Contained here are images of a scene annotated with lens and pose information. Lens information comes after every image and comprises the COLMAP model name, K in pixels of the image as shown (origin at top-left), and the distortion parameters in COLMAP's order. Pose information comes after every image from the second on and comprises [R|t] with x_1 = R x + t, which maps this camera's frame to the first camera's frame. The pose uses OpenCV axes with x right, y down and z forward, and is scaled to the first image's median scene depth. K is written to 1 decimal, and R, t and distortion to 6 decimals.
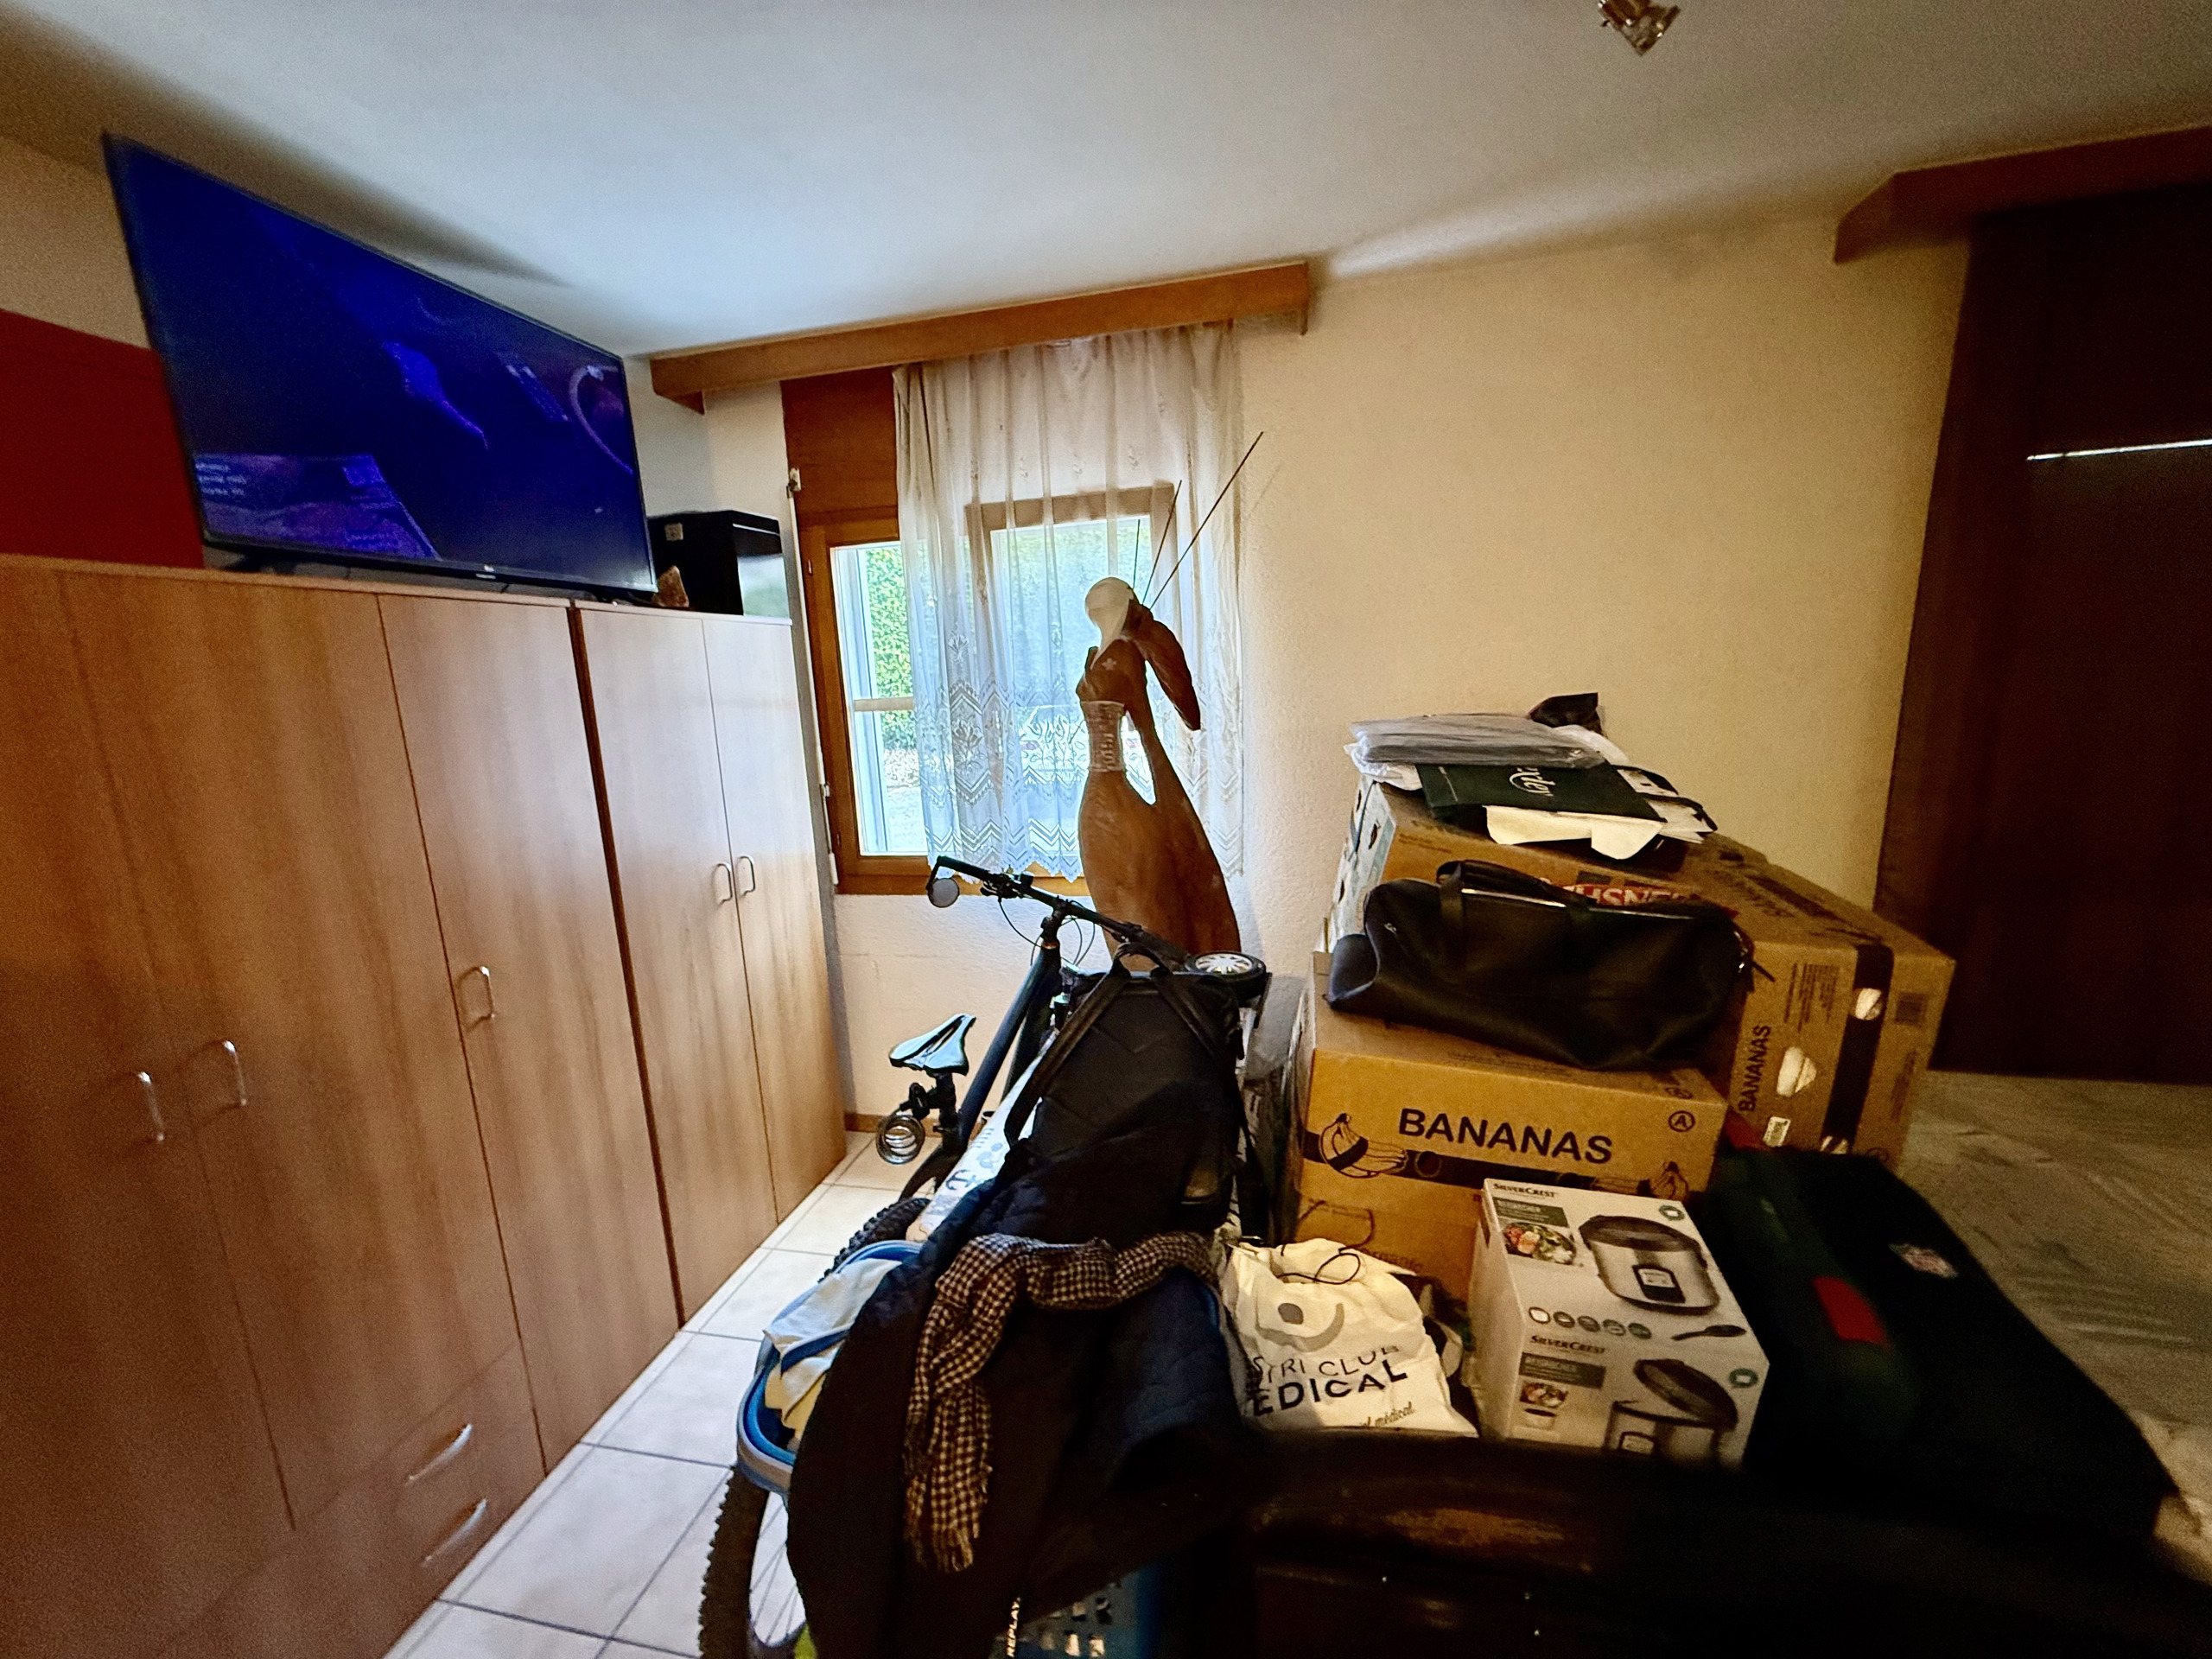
lens RADIAL K [[868.8, 0, 1106.0], [0, 868.8, 829.5], [0, 0, 1]] dist [0.000548, 0.000243]
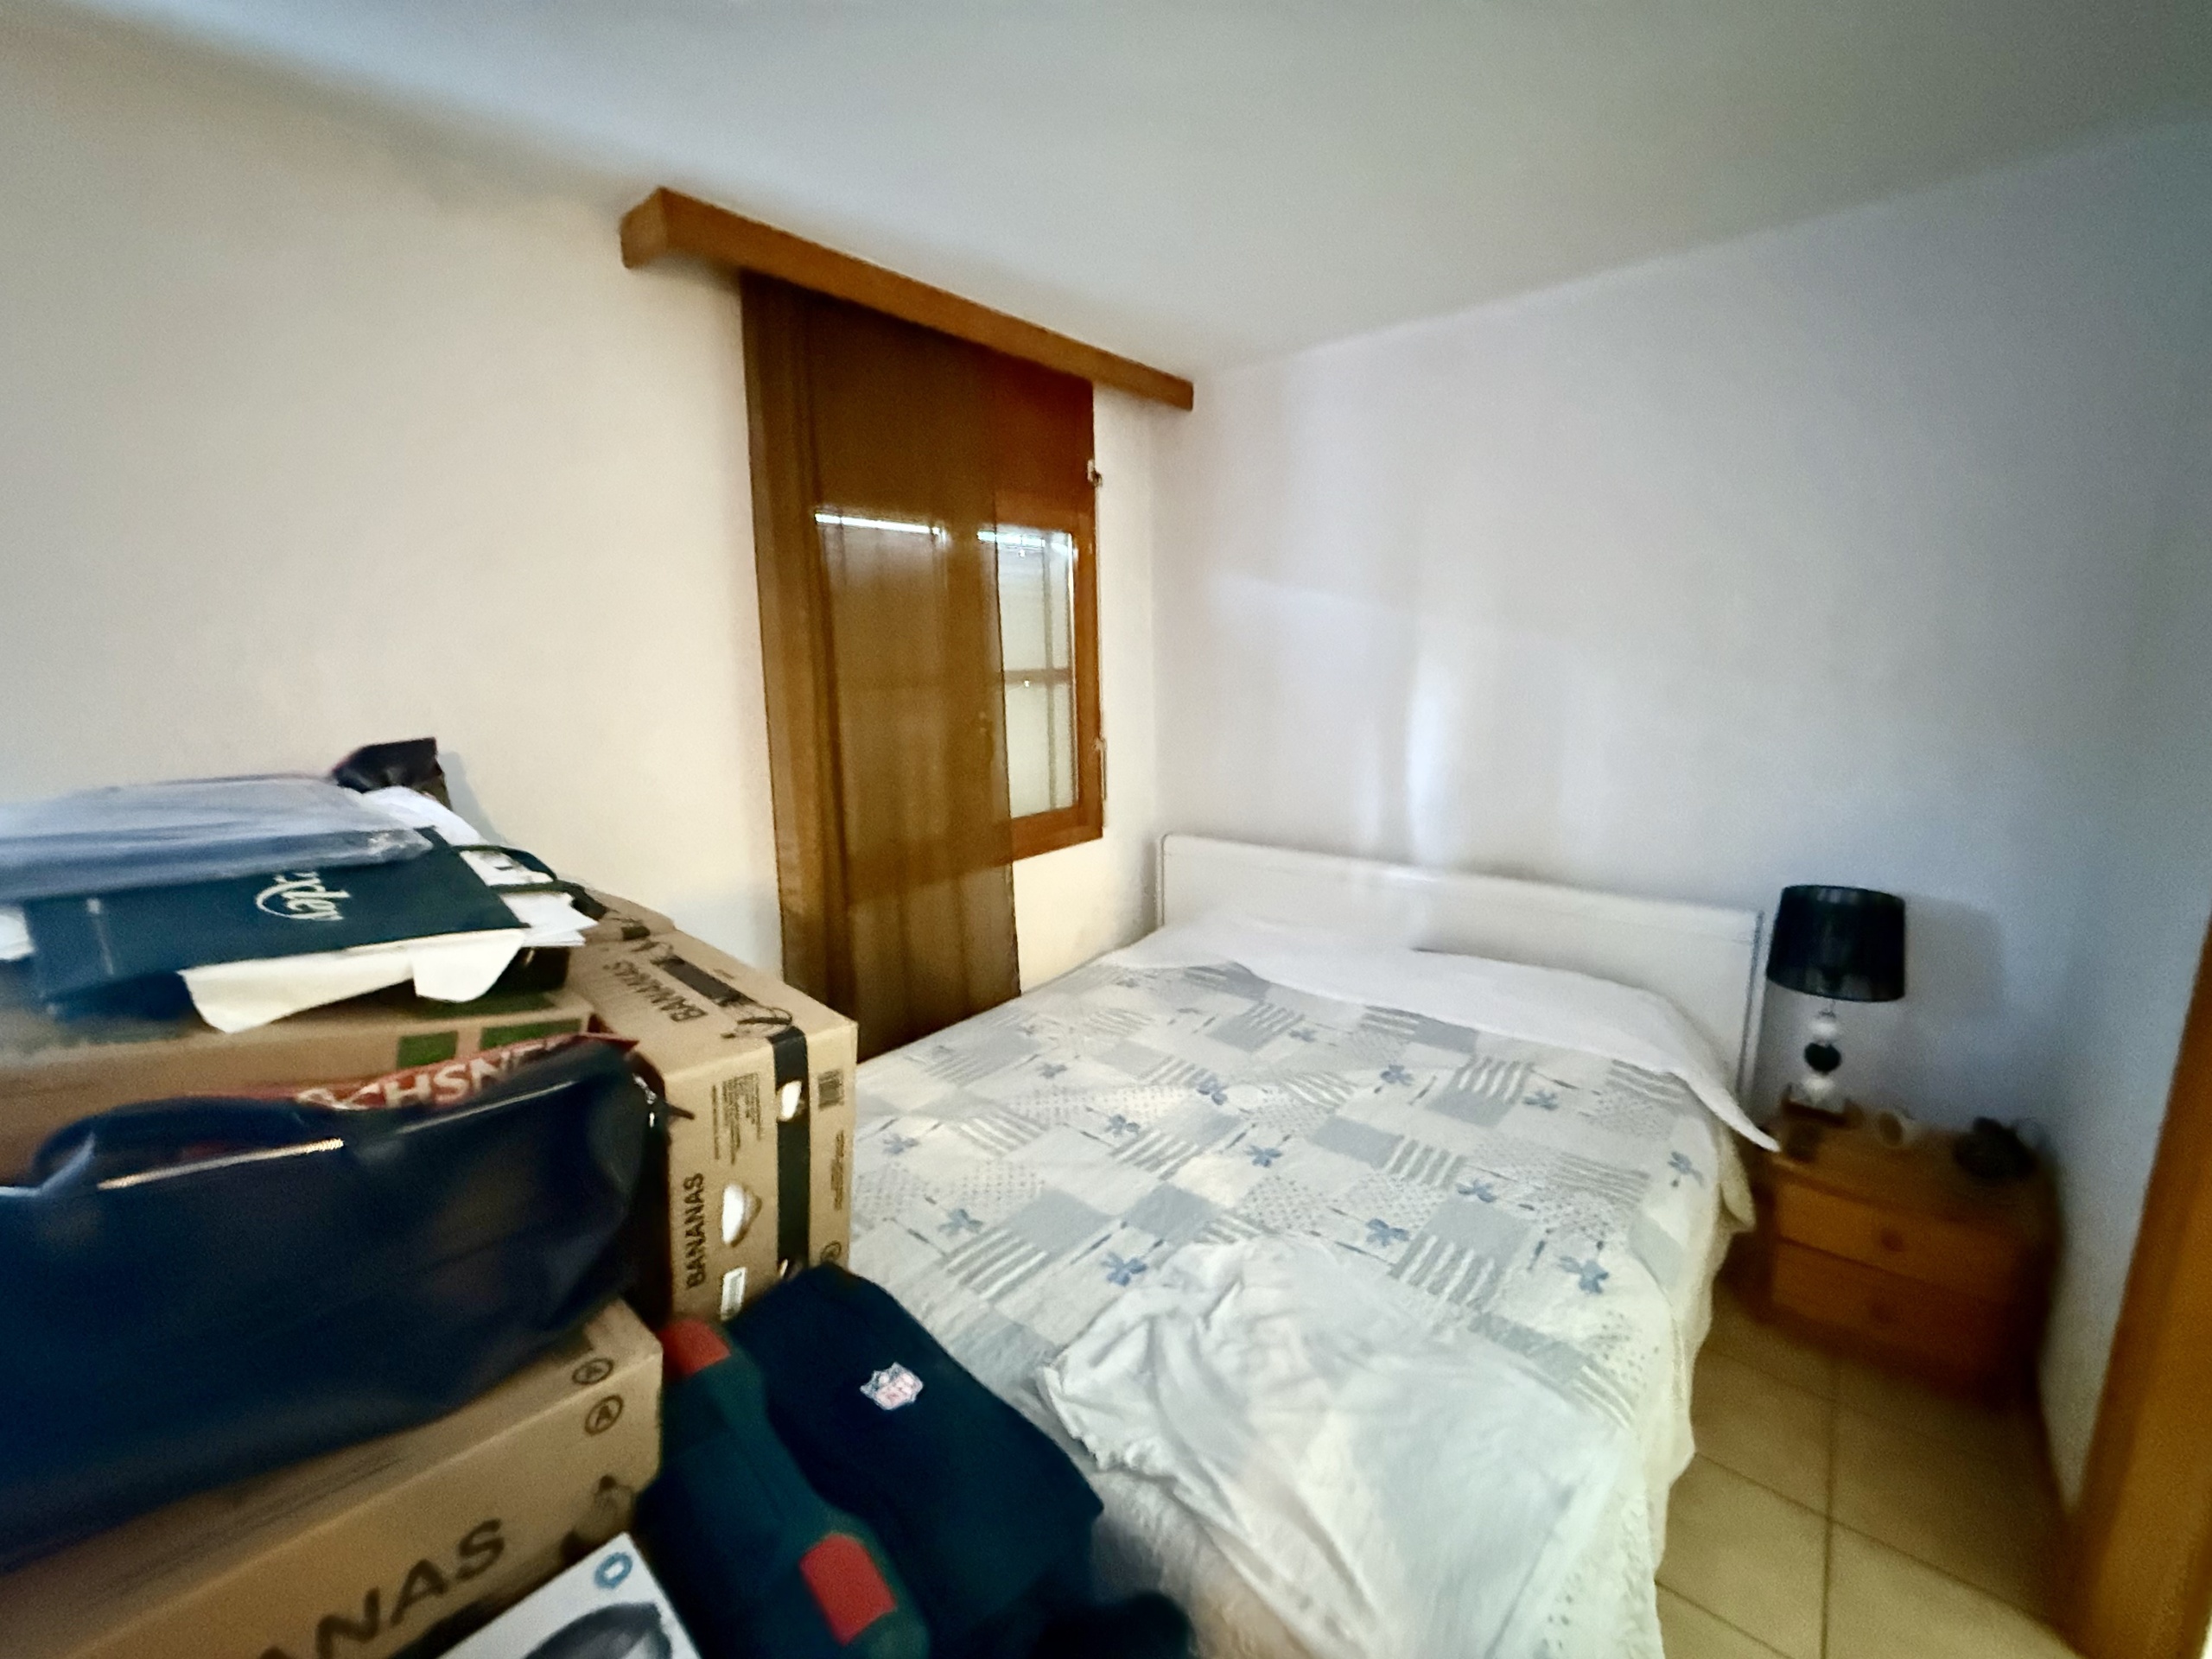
lens RADIAL K [[910.5, 0, 1106.0], [0, 910.5, 829.5], [0, 0, 1]] dist [-0.002879, -0.000006]
pose [[0.468915, -0.129243, 0.873736, 0.247916], [0.154828, 0.985947, 0.062749, -0.066665], [-0.869567, 0.105855, 0.482335, 0.245984]]
